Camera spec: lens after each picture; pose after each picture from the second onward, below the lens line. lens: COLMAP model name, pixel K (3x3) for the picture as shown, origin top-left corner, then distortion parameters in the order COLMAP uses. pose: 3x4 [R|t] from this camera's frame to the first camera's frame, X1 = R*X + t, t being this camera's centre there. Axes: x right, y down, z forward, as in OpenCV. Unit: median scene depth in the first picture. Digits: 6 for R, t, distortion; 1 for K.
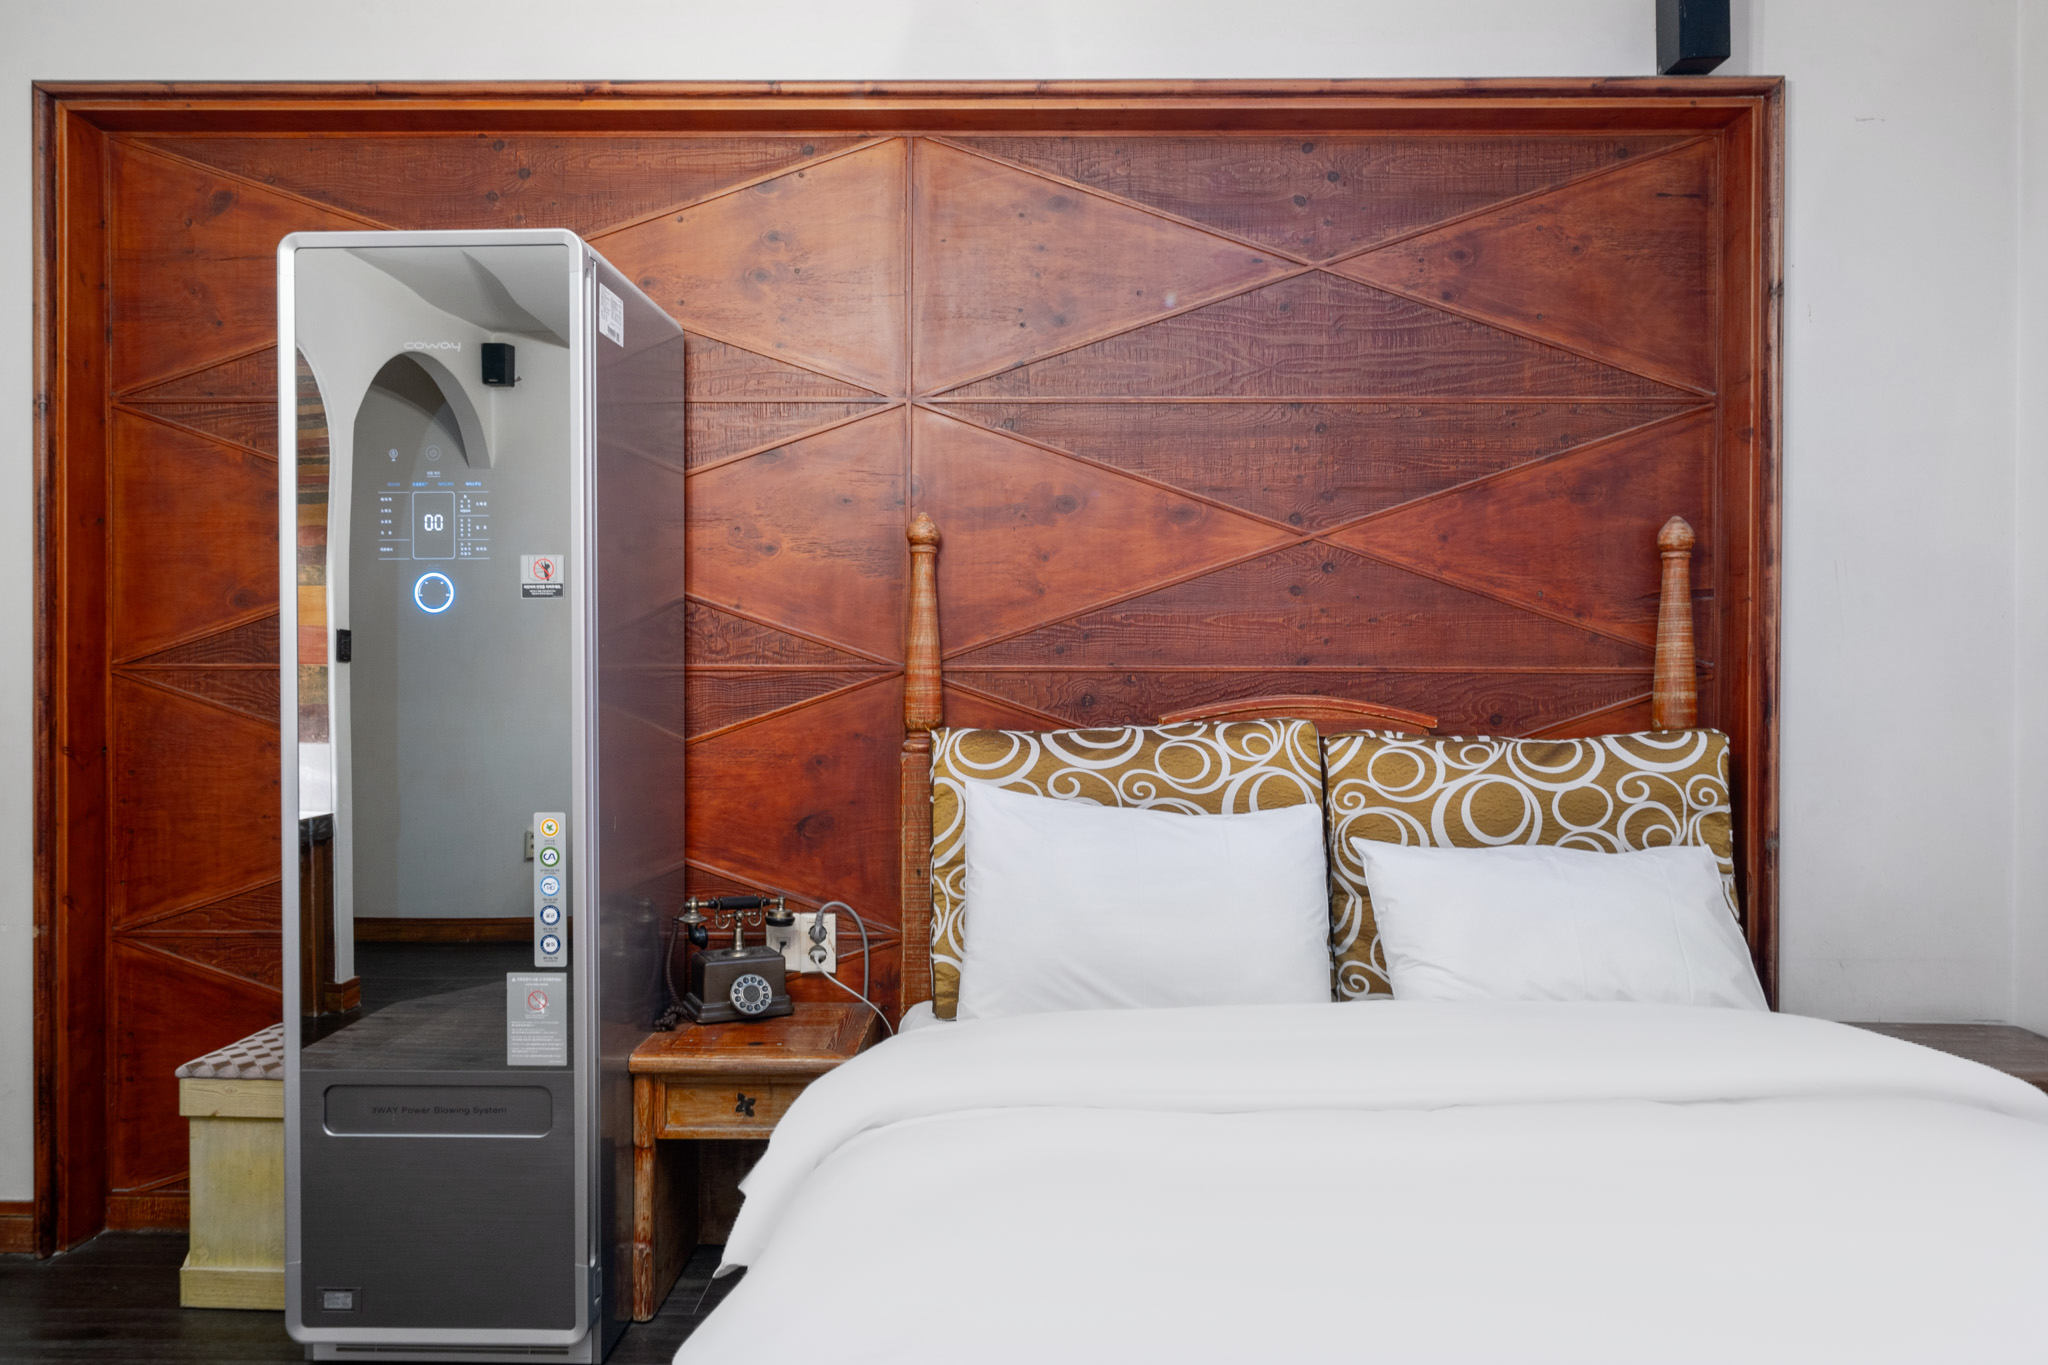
lens RADIAL K [[1388.3, 0, 1020.2], [0, 1388.3, 691.2], [0, 0, 1]] dist [0.001657, -0.001587]
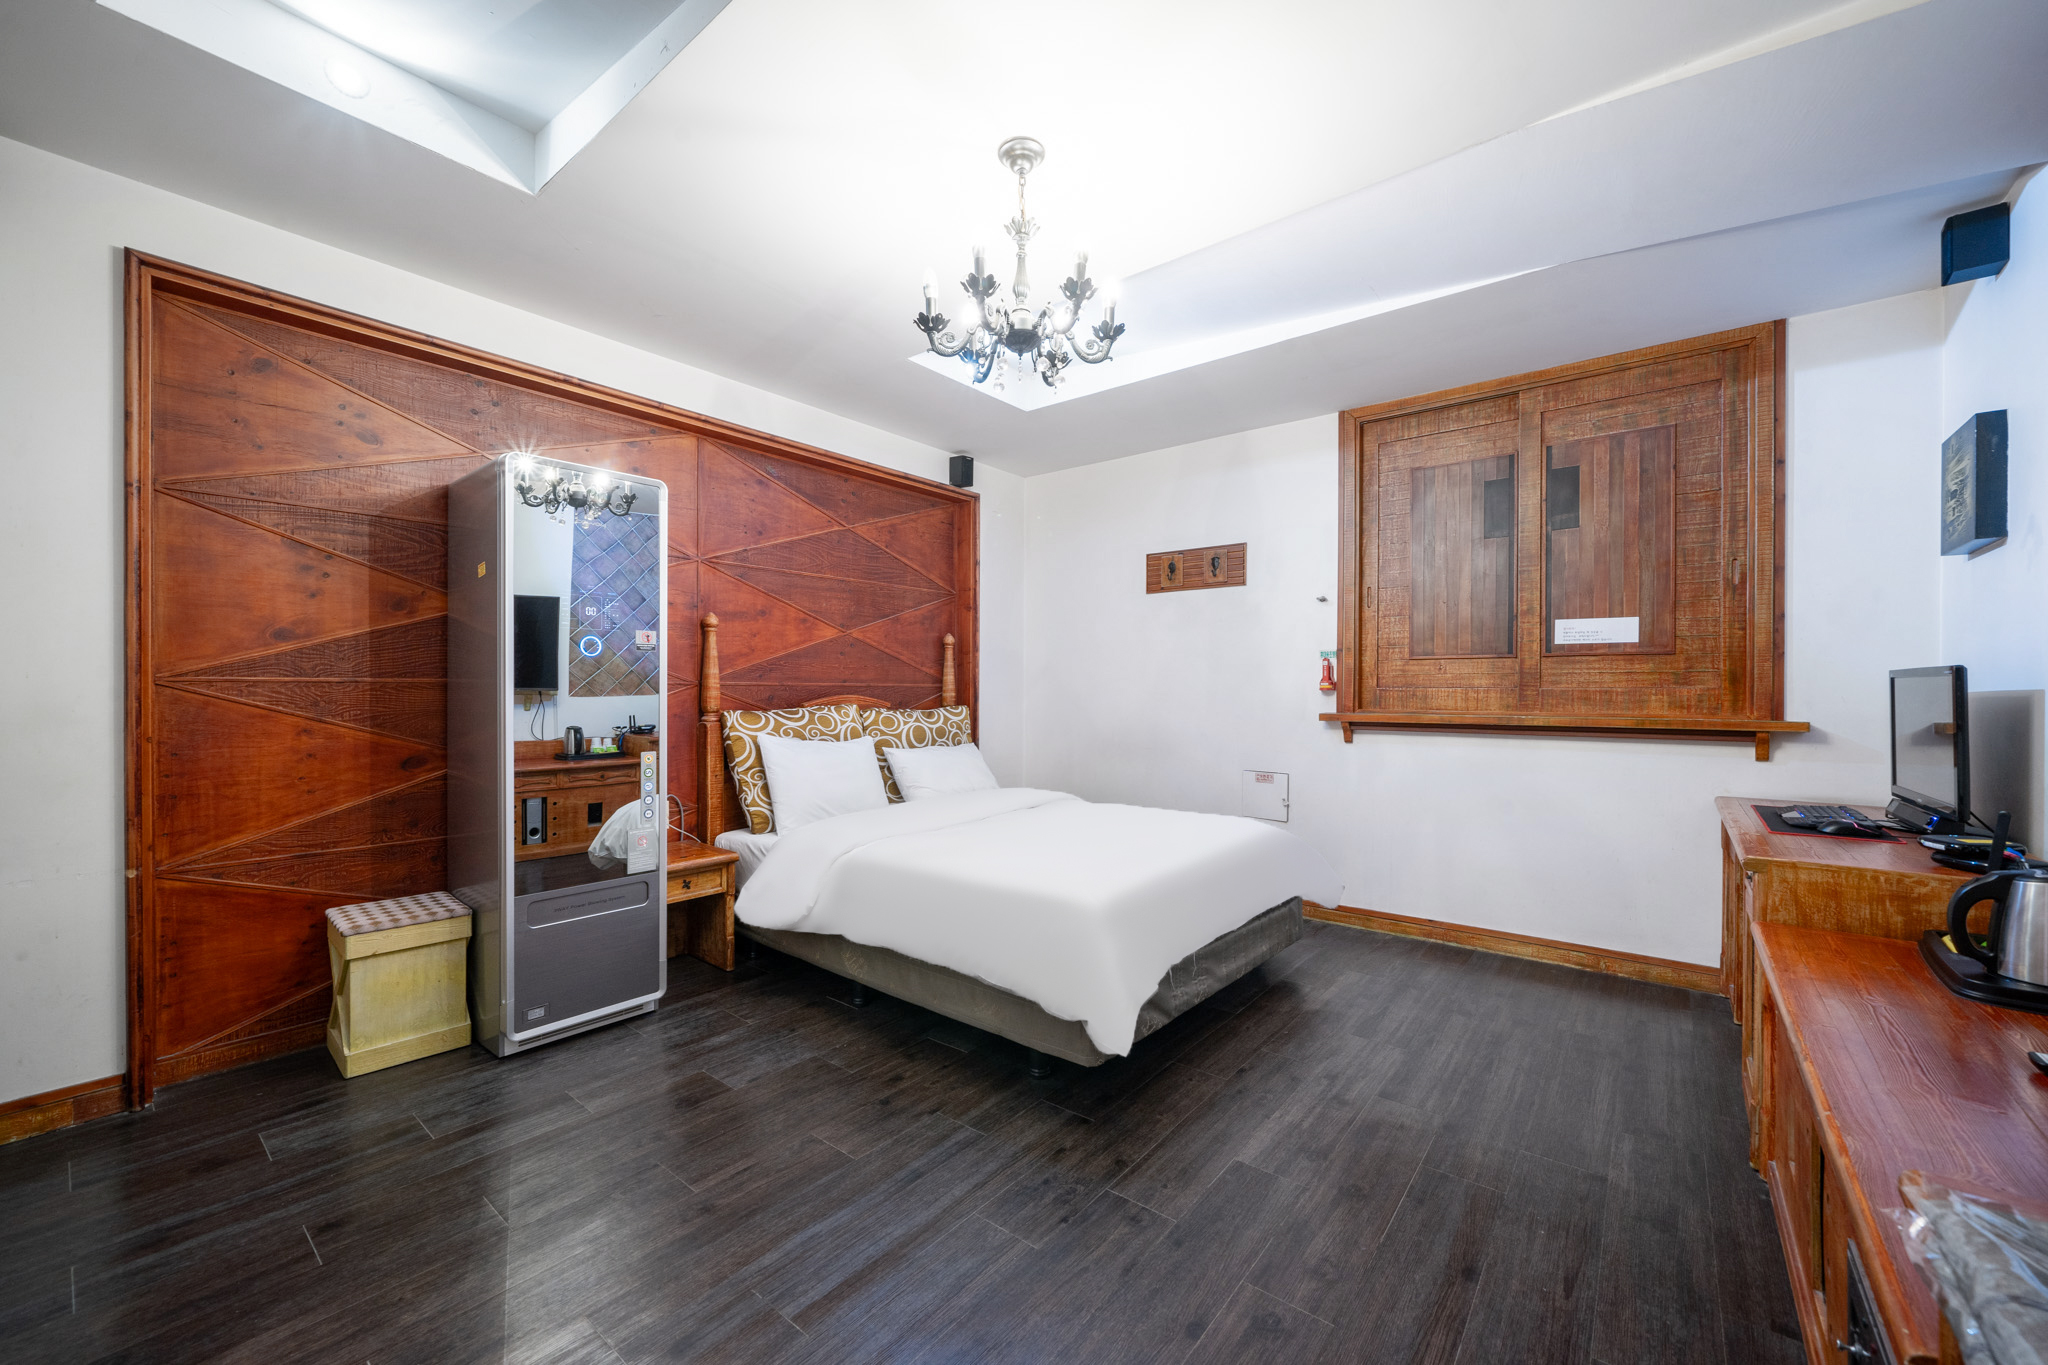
lens RADIAL K [[783.7, 0, 1031.0], [0, 783.7, 697.5], [0, 0, 1]] dist [-0.001685, 0.000076]
pose [[0.616590, -0.007785, 0.787246, -0.727471], [0.001835, 0.999963, 0.008452, -0.004225], [-0.787283, -0.003767, 0.616581, -0.159672]]
